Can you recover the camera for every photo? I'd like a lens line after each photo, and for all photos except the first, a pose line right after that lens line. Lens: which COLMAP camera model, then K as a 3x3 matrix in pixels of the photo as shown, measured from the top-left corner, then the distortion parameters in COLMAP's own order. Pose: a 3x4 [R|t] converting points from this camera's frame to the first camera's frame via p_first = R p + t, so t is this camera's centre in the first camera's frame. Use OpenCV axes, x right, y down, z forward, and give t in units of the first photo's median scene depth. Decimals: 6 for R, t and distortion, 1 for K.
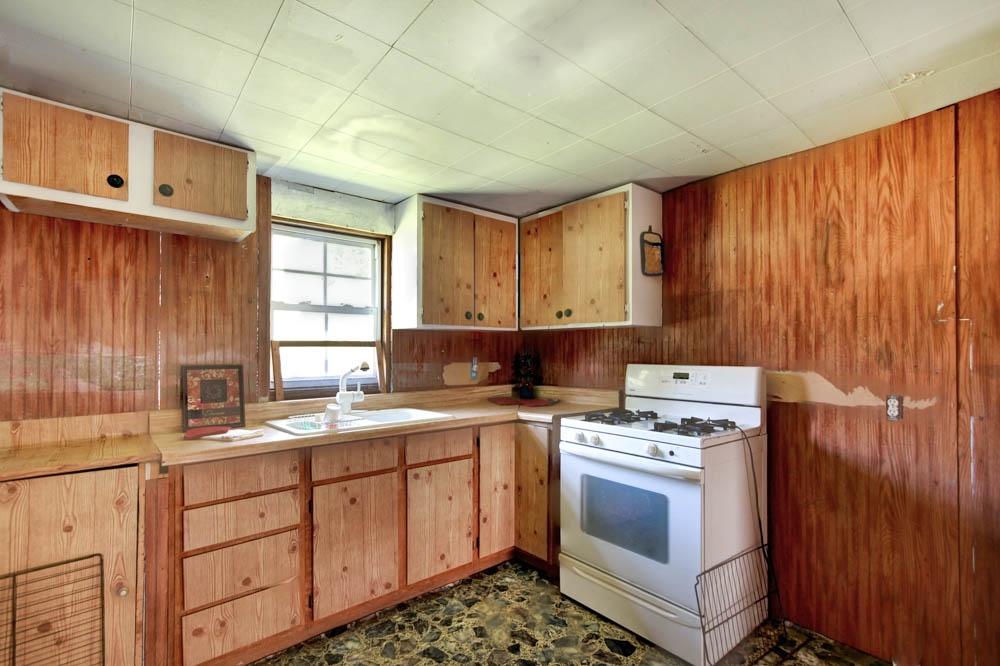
lens RADIAL K [[454.5, 0, 495.4], [0, 454.5, 352.0], [0, 0, 1]] dist [0.008796, -0.003048]
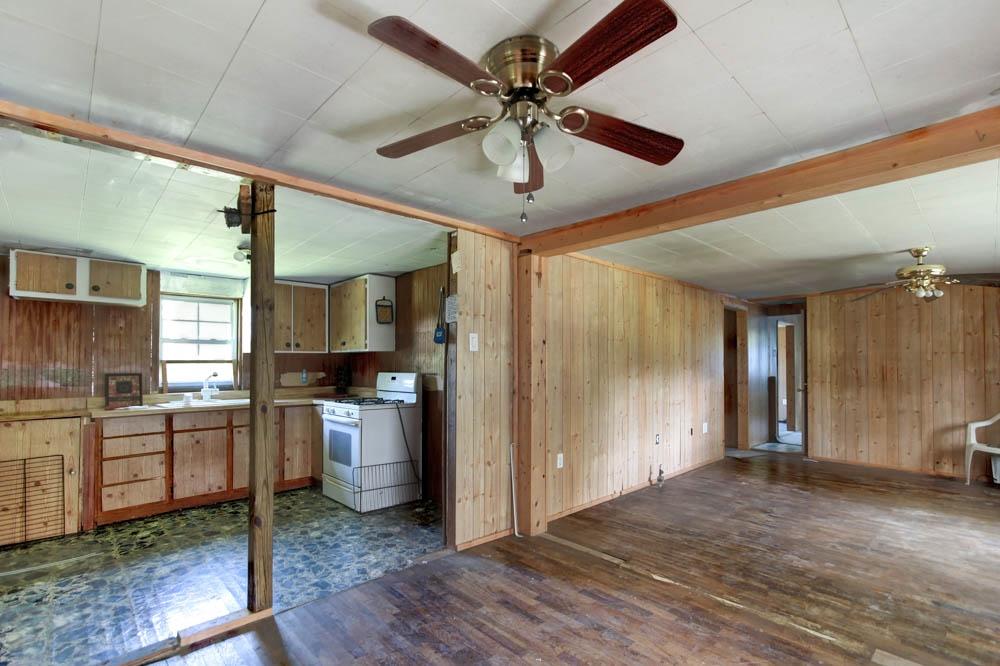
lens RADIAL K [[454.5, 0, 510.1], [0, 454.5, 361.3], [0, 0, 1]] dist [0.008796, -0.003048]
pose [[0.997383, -0.002214, 0.072263, 0.872424], [0.002365, 0.999995, -0.002000, -0.015267], [-0.072258, 0.002165, 0.997384, -1.043146]]
